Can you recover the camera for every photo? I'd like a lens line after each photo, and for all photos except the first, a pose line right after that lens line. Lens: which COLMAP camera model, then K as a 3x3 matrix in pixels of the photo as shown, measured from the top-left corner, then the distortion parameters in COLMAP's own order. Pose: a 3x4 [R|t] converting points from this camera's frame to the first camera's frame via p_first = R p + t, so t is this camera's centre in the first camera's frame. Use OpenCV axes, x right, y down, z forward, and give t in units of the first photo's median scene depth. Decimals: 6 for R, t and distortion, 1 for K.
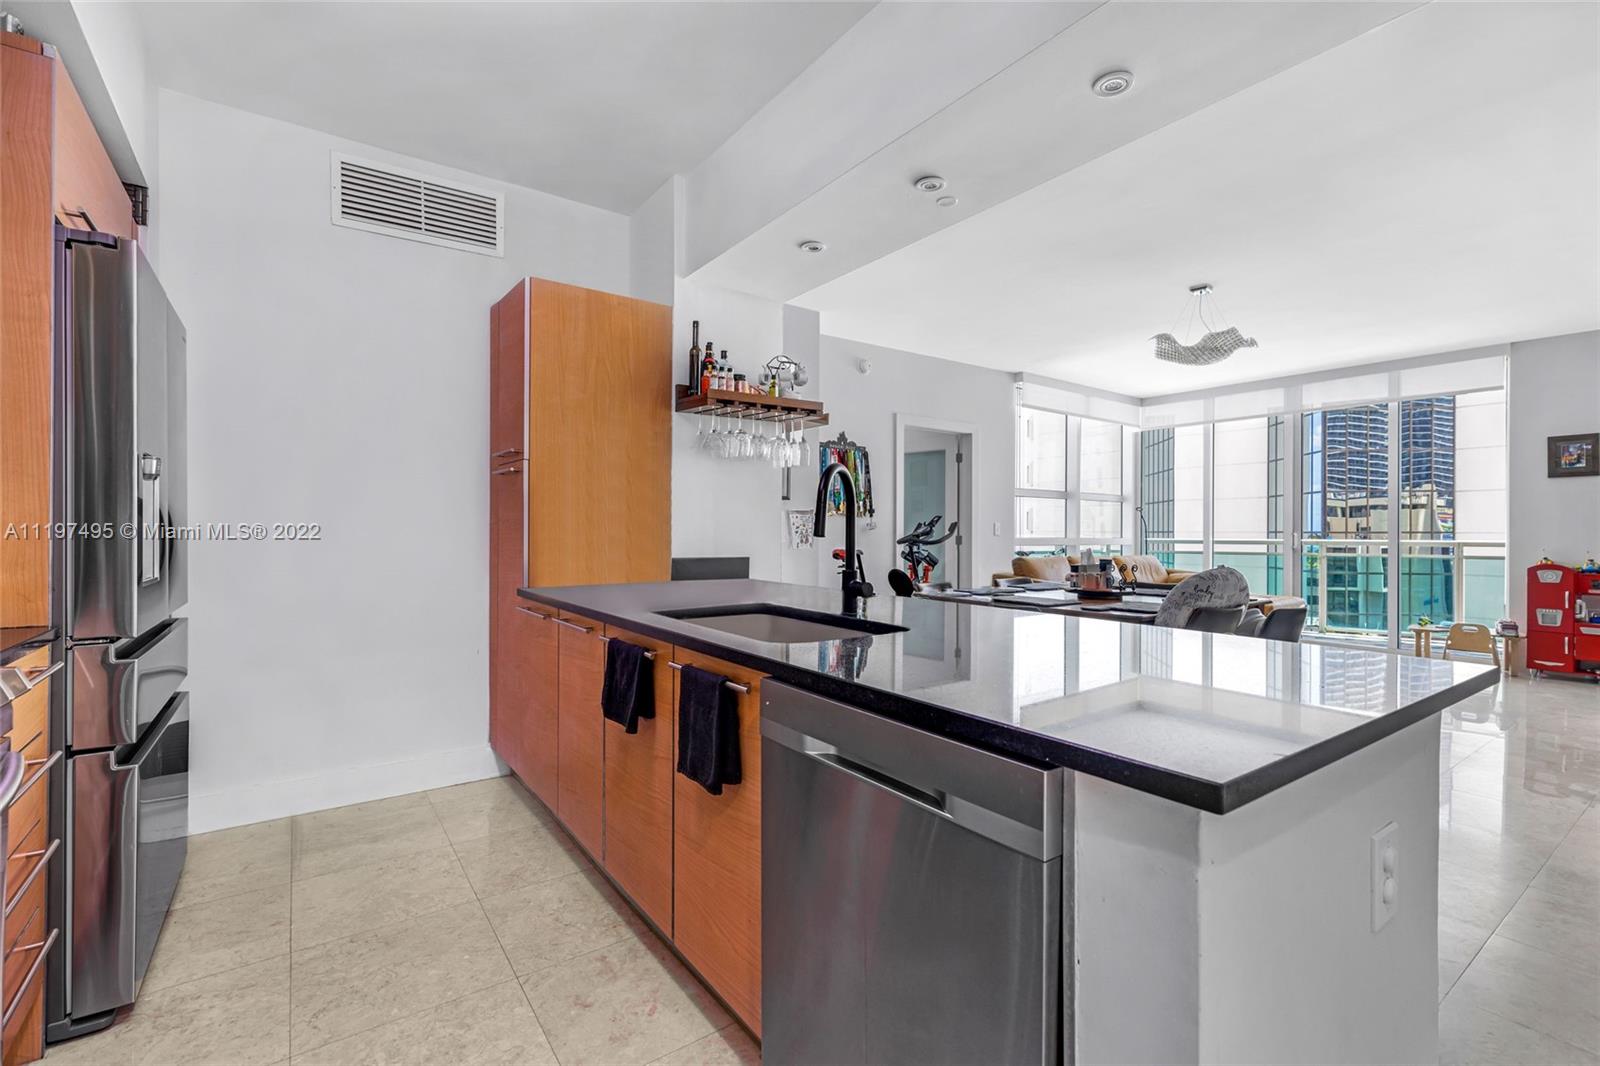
lens RADIAL K [[722.8, 0, 792.6], [0, 722.8, 526.3], [0, 0, 1]] dist [-0.002814, -0.000532]
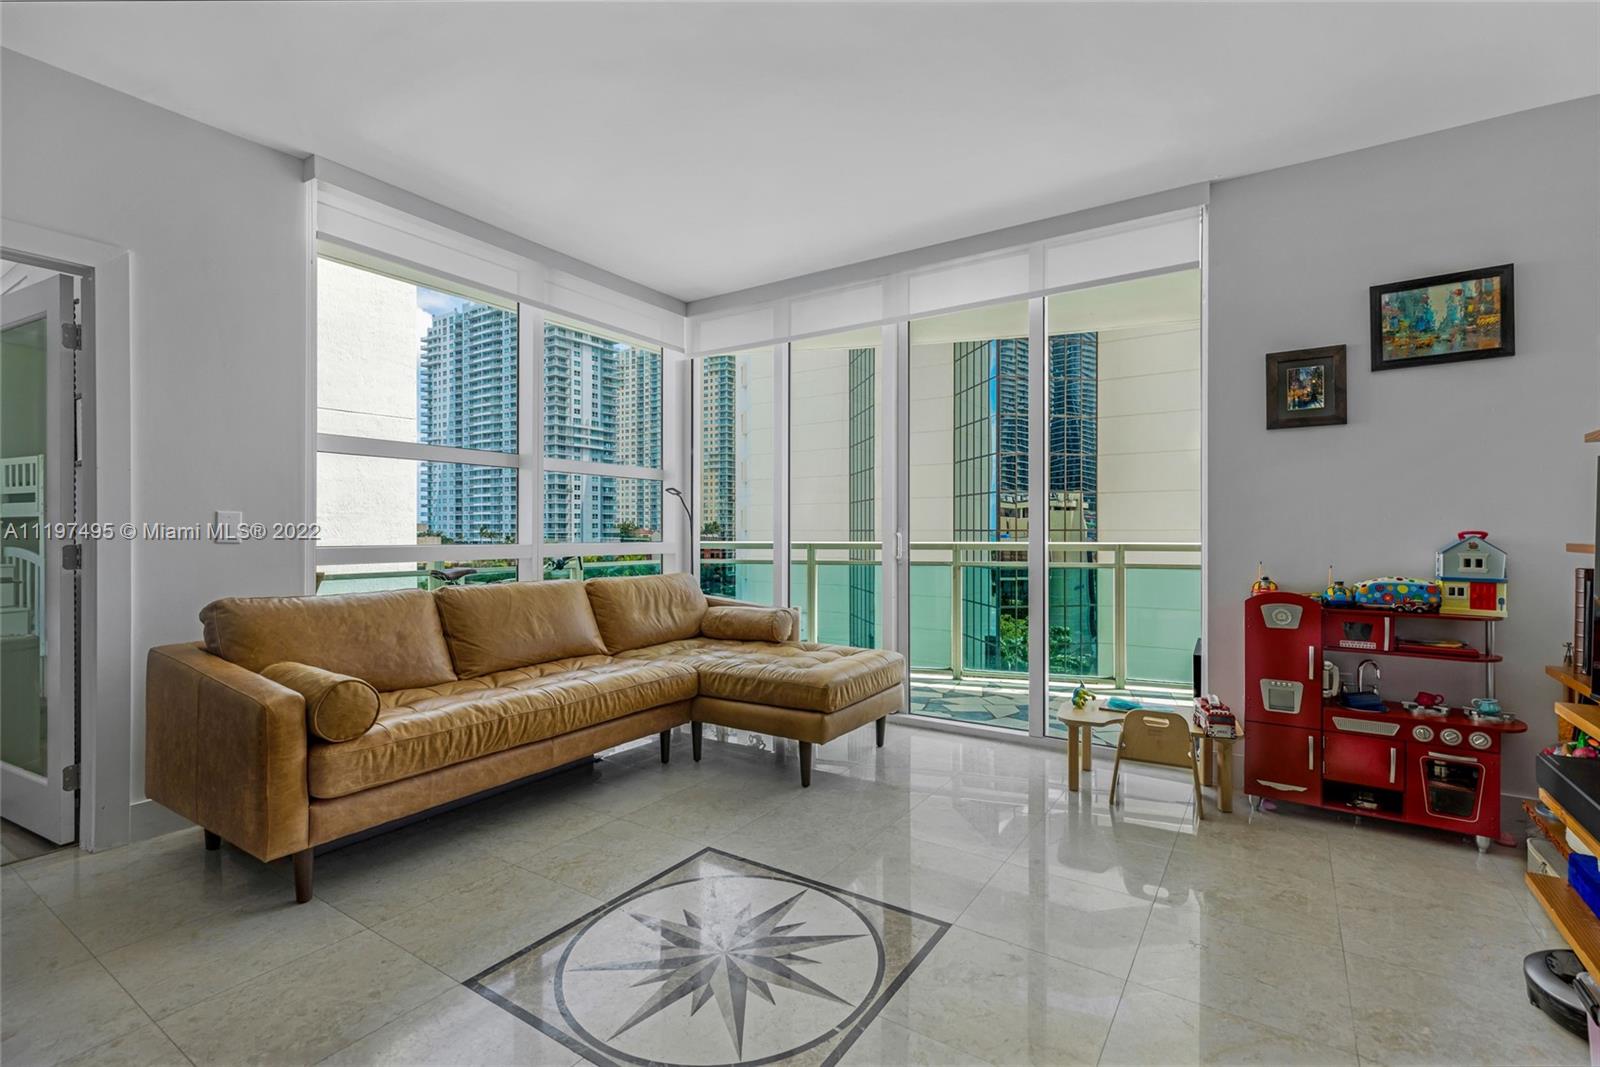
lens RADIAL K [[722.8, 0, 804.0], [0, 722.8, 527.3], [0, 0, 1]] dist [-0.002814, -0.000532]
pose [[0.935447, -0.002432, 0.353460, 0.510556], [0.001915, 0.999997, 0.001813, 0.004407], [-0.353463, -0.001019, 0.935448, 0.591593]]
